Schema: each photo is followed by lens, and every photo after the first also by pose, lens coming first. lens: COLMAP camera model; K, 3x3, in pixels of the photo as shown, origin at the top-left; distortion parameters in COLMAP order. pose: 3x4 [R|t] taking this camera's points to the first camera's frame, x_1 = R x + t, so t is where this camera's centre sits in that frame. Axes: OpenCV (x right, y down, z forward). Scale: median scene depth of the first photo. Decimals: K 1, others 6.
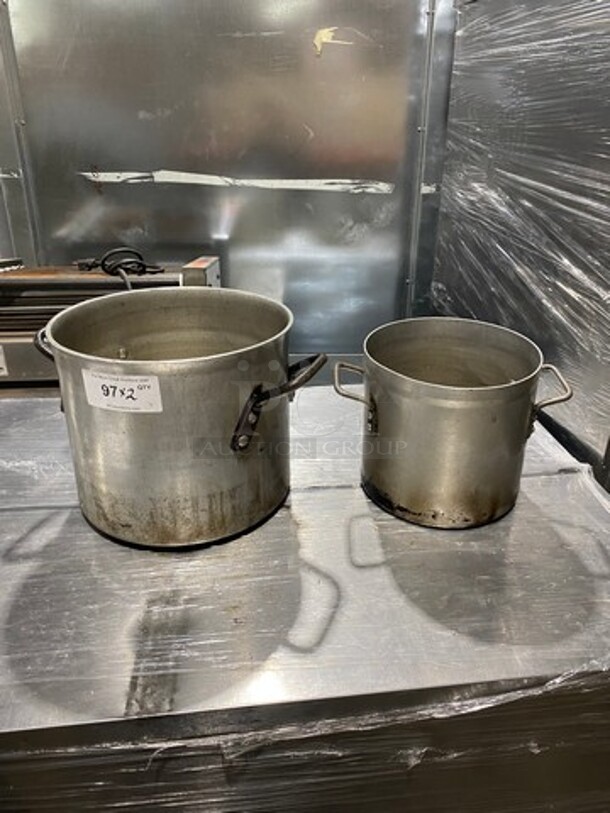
lens RADIAL K [[619.3, 0, 311.9], [0, 619.3, 404.0], [0, 0, 1]] dist [-0.002985, 0.001721]
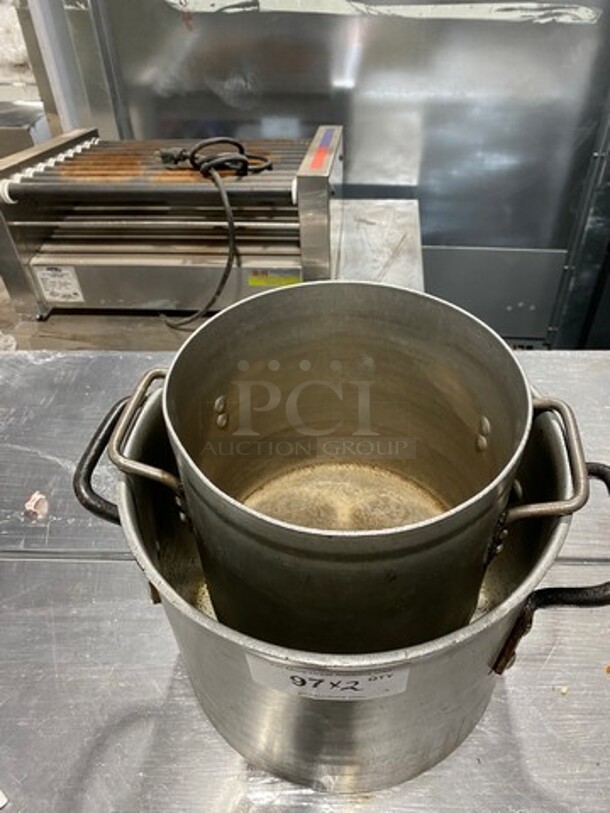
lens RADIAL K [[619.3, 0, 312.2], [0, 619.3, 404.8], [0, 0, 1]] dist [-0.002985, 0.001721]
pose [[0.985826, 0.077916, -0.148581, -0.055023], [-0.032006, 0.956694, 0.289331, -0.146331], [0.164690, -0.280474, 0.945627, 0.212497]]
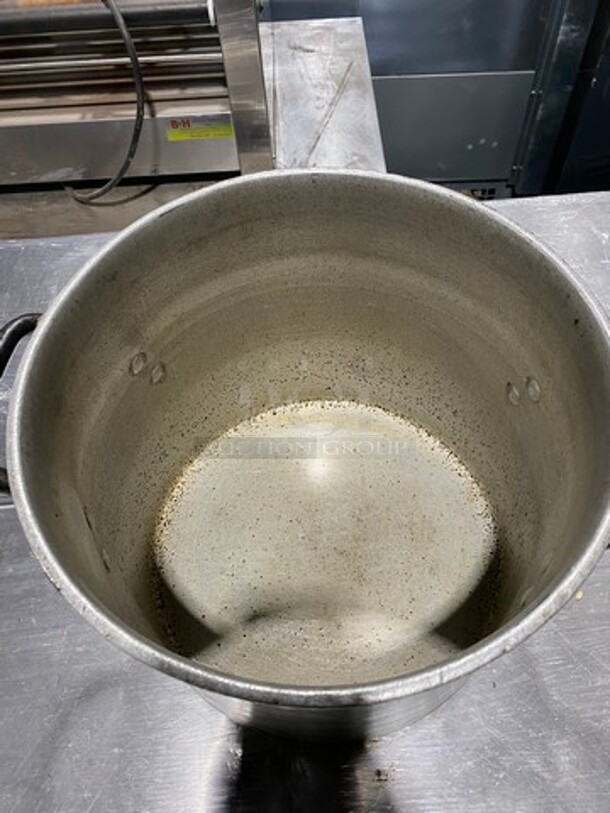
lens RADIAL K [[619.3, 0, 313.4], [0, 619.3, 404.2], [0, 0, 1]] dist [-0.002985, 0.001721]
pose [[0.998133, 0.005862, -0.060796, -0.071521], [0.024950, 0.869417, 0.493448, -0.138290], [0.055750, -0.494044, 0.867648, 0.294221]]
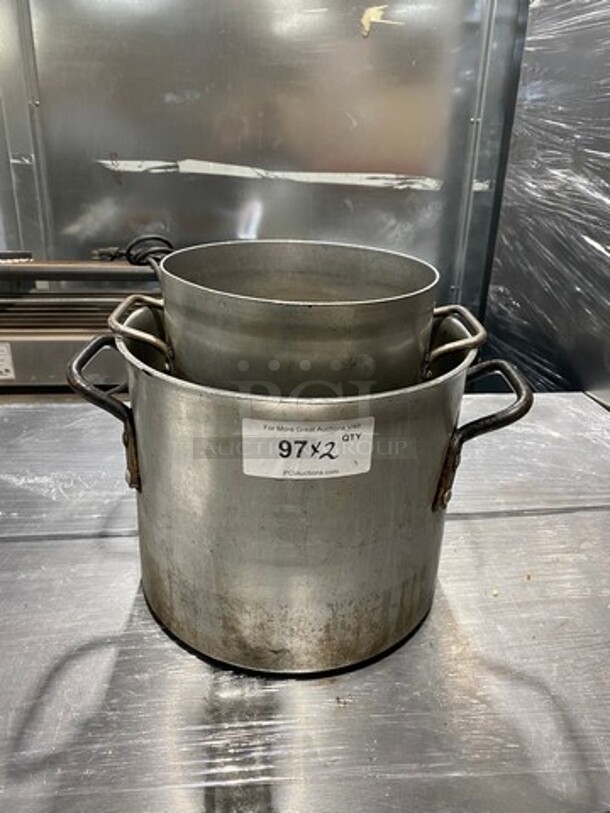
lens RADIAL K [[619.3, 0, 304.8], [0, 619.3, 405.3], [0, 0, 1]] dist [-0.002985, 0.001721]
pose [[0.999835, 0.017652, 0.004343, -0.079712], [-0.017490, 0.999239, -0.034856, 0.013119], [-0.004955, 0.034774, 0.999383, 0.119852]]
